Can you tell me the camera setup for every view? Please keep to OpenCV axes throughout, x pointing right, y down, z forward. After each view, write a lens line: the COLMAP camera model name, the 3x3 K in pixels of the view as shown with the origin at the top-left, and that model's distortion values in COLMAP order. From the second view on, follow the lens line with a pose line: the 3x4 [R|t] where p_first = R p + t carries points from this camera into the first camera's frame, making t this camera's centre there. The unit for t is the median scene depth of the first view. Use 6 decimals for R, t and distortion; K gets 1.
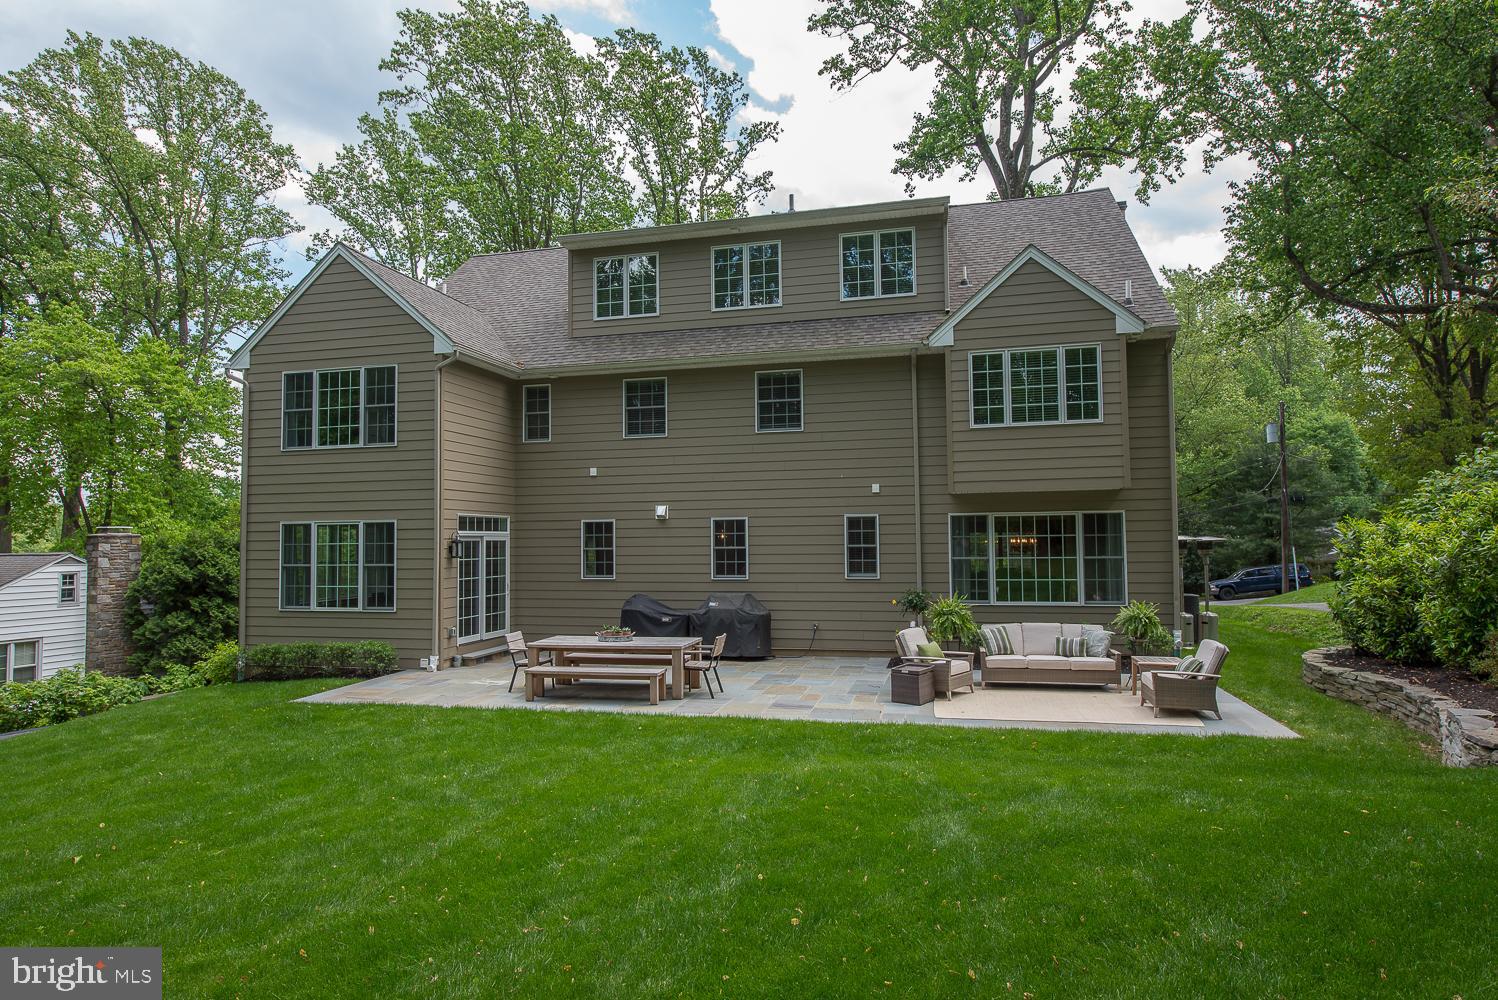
lens RADIAL K [[827.7, 0, 745.4], [0, 827.7, 499.6], [0, 0, 1]] dist [0.020301, -0.002311]
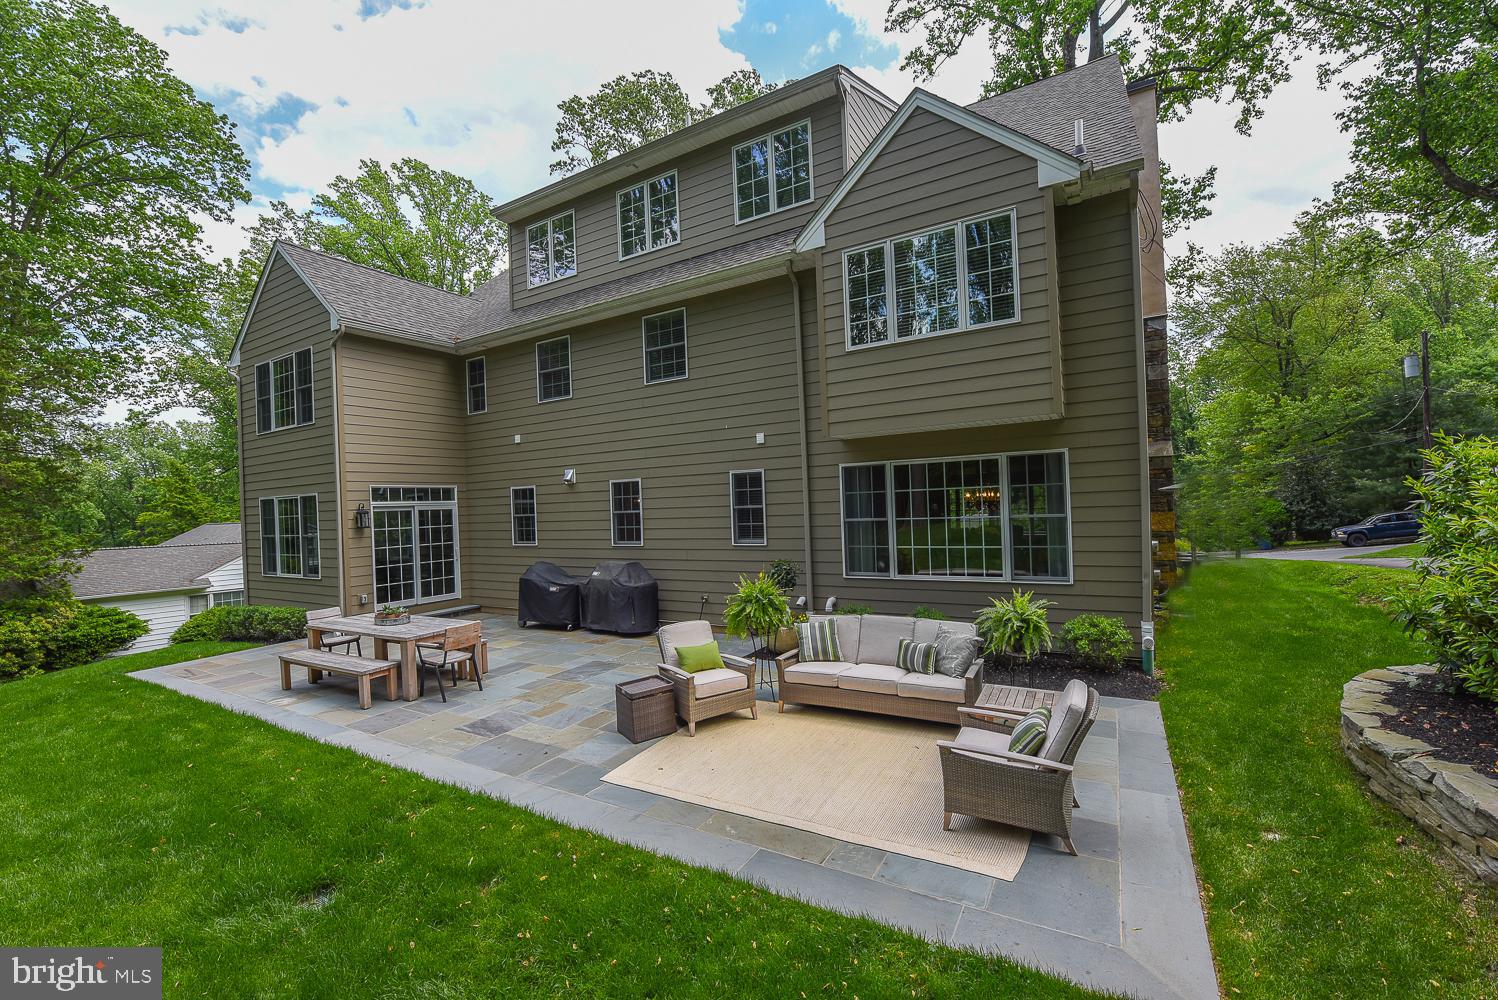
lens RADIAL K [[608.2, 0, 749.3], [0, 608.2, 502.0], [0, 0, 1]] dist [-0.006293, -0.002751]
pose [[0.957039, -0.025931, -0.288798, 0.311131], [0.041282, 0.998032, 0.047193, 0.020495], [0.287006, -0.057088, 0.956226, 0.387654]]
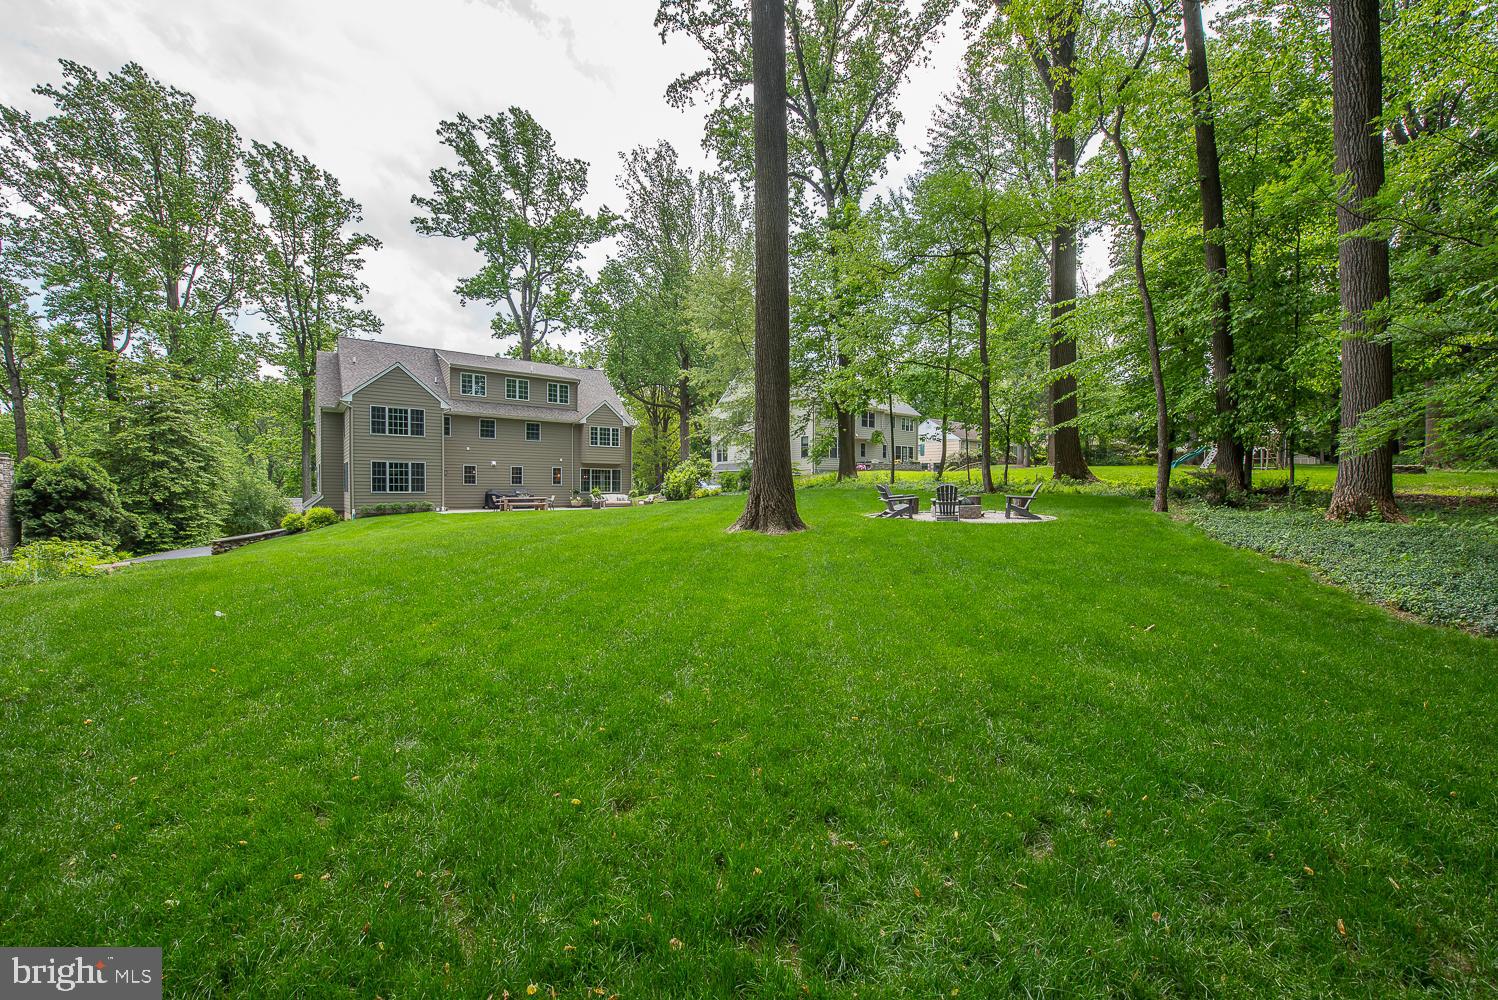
lens RADIAL K [[598.3, 0, 744.8], [0, 598.3, 498.2], [0, 0, 1]] dist [-0.015616, -0.000429]
pose [[0.633998, 0.006461, 0.773308, -1.254428], [-0.048691, 0.998315, 0.031578, 0.028121], [-0.771800, -0.057673, 0.633244, -1.163009]]
